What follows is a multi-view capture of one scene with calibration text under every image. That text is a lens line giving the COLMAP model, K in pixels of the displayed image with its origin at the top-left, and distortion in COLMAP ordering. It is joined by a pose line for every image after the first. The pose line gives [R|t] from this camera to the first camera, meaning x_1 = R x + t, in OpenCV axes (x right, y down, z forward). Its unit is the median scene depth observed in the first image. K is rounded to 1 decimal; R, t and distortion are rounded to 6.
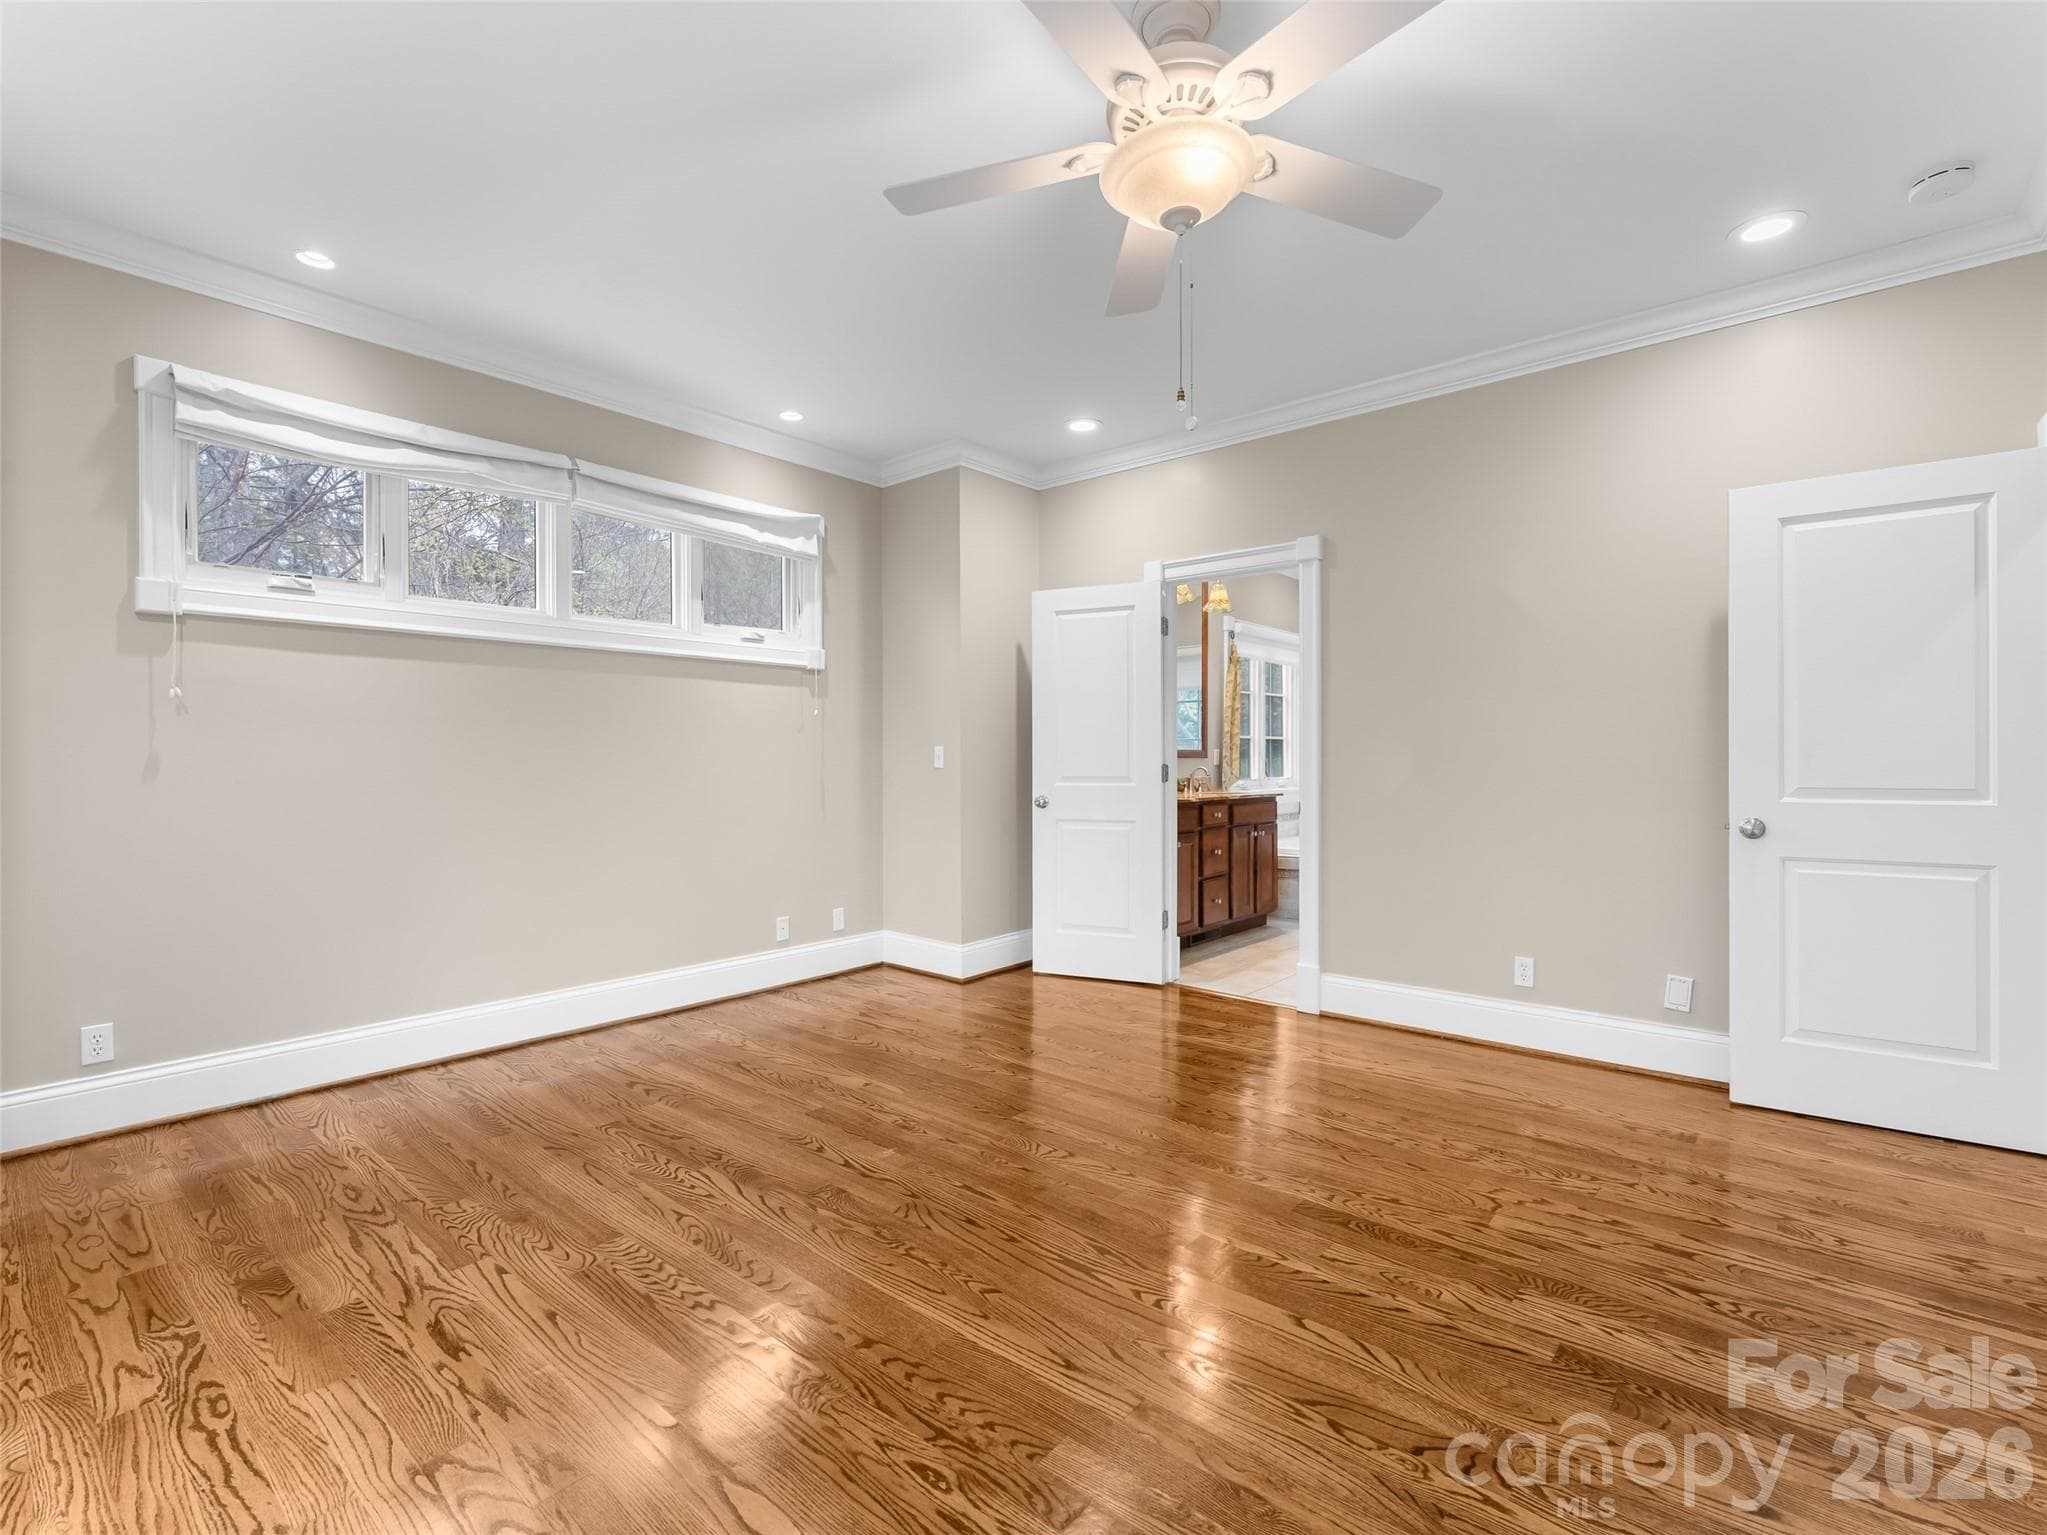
lens RADIAL K [[940.7, 0, 1012.8], [0, 940.7, 752.0], [0, 0, 1]] dist [-0.002254, -0.000608]
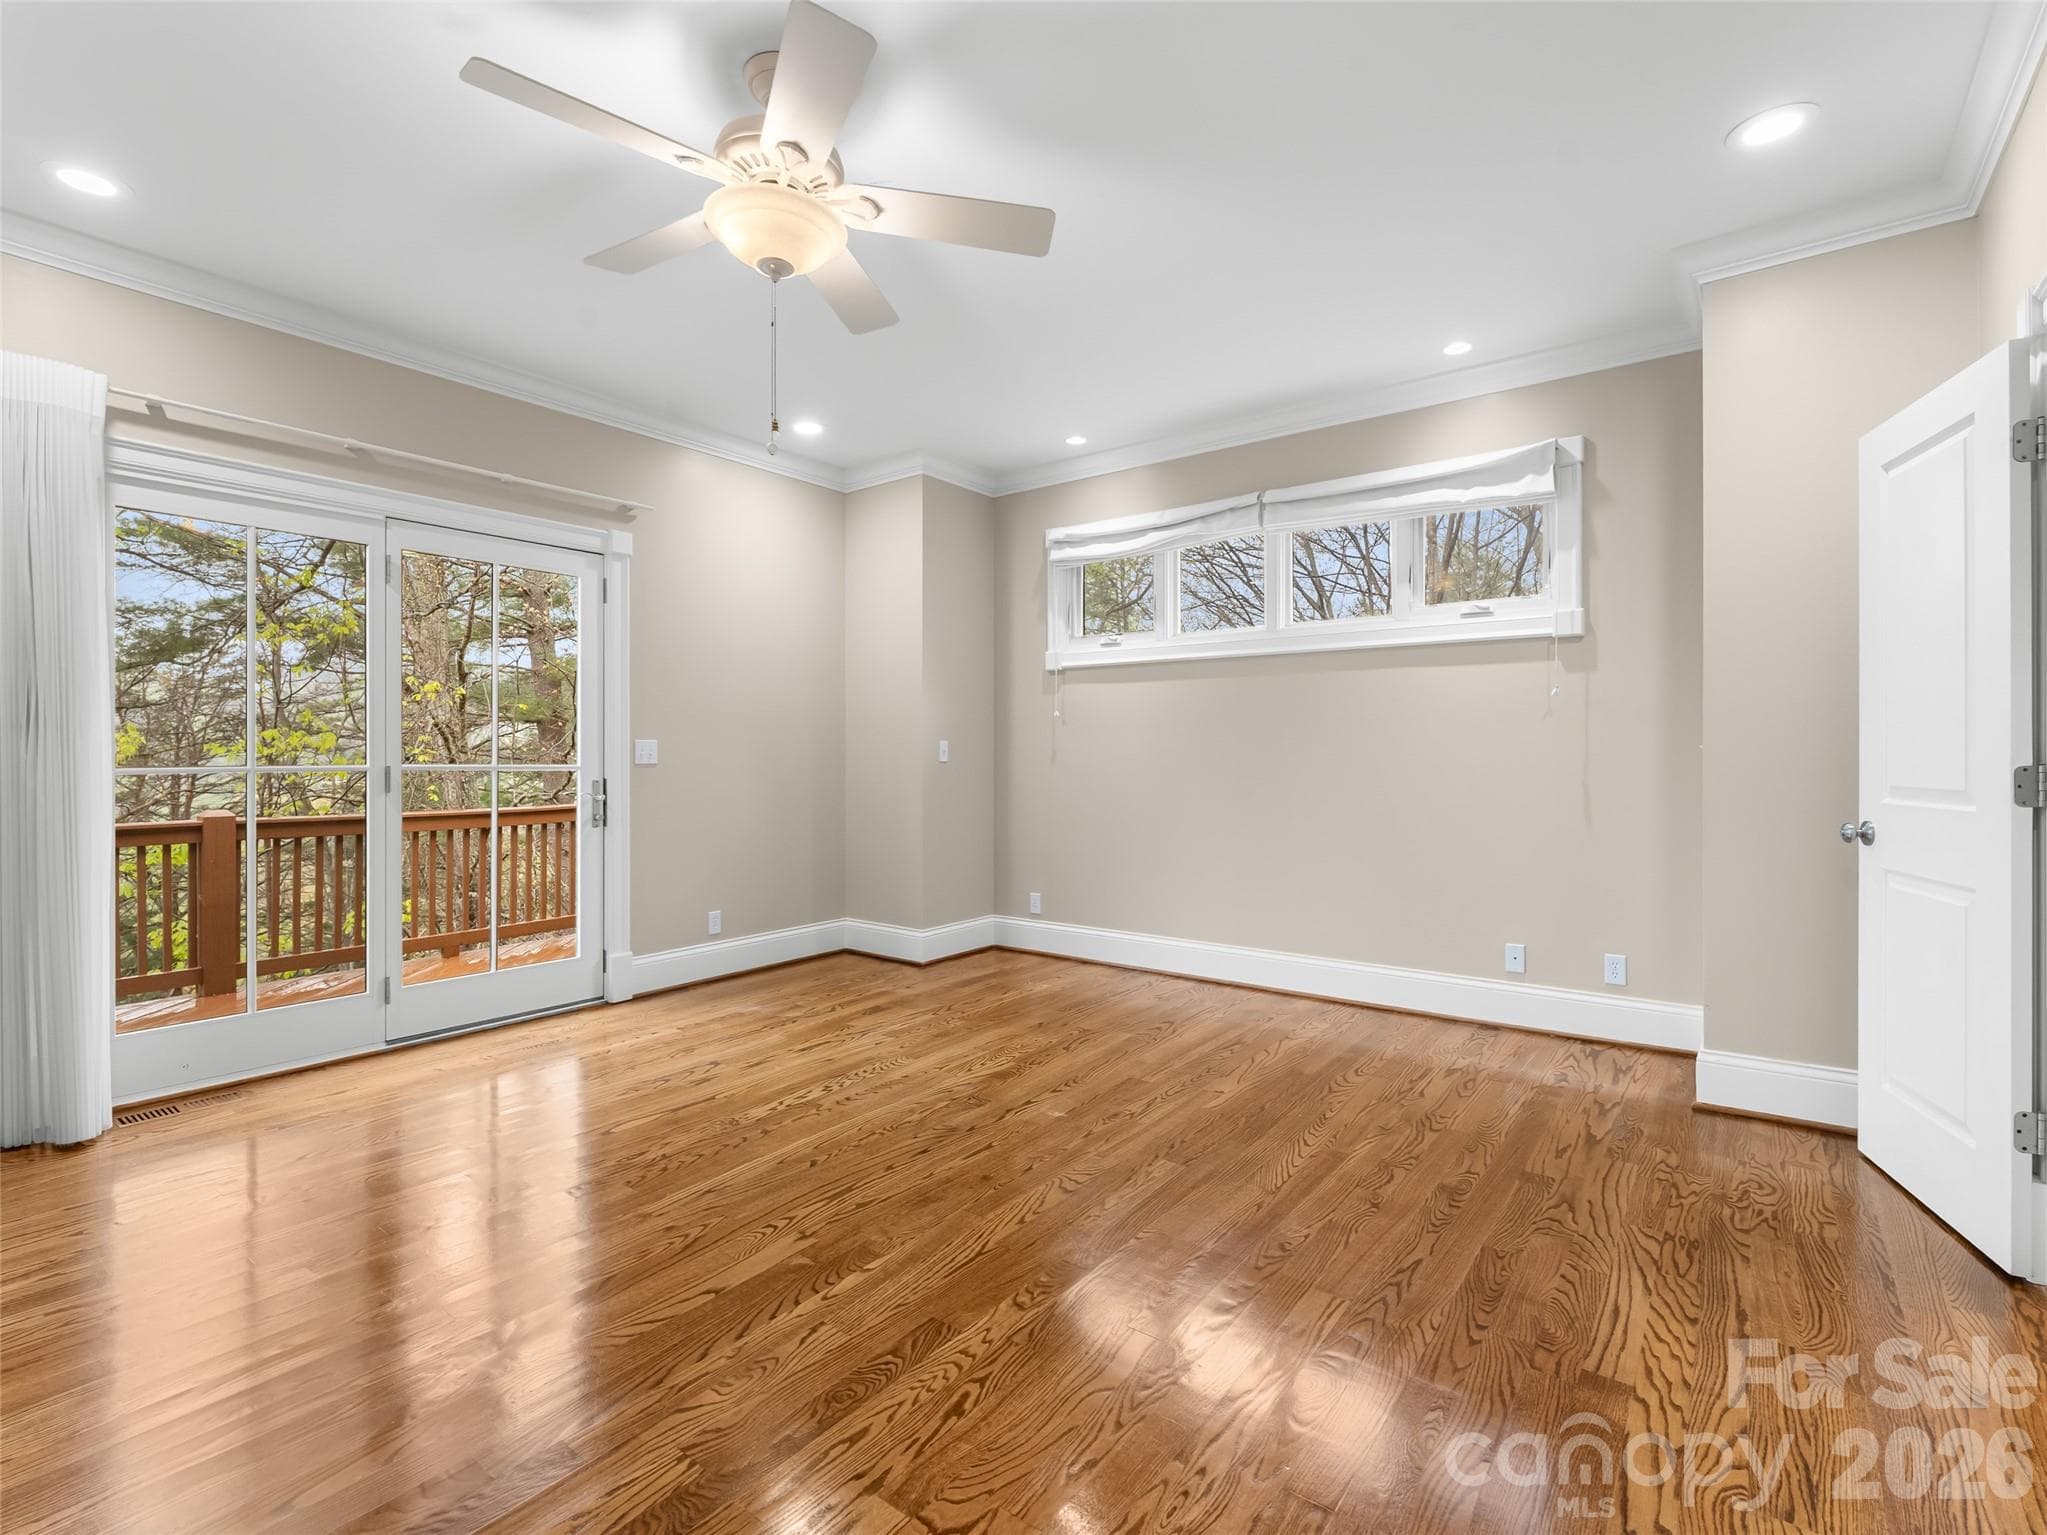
lens RADIAL K [[940.7, 0, 1012.8], [0, 940.7, 752.0], [0, 0, 1]] dist [-0.002254, -0.000608]
pose [[0.064990, 0.000804, -0.997886, 0.771849], [0.008170, 0.999966, 0.001337, 0.003588], [0.997852, -0.008240, 0.064981, 0.715053]]
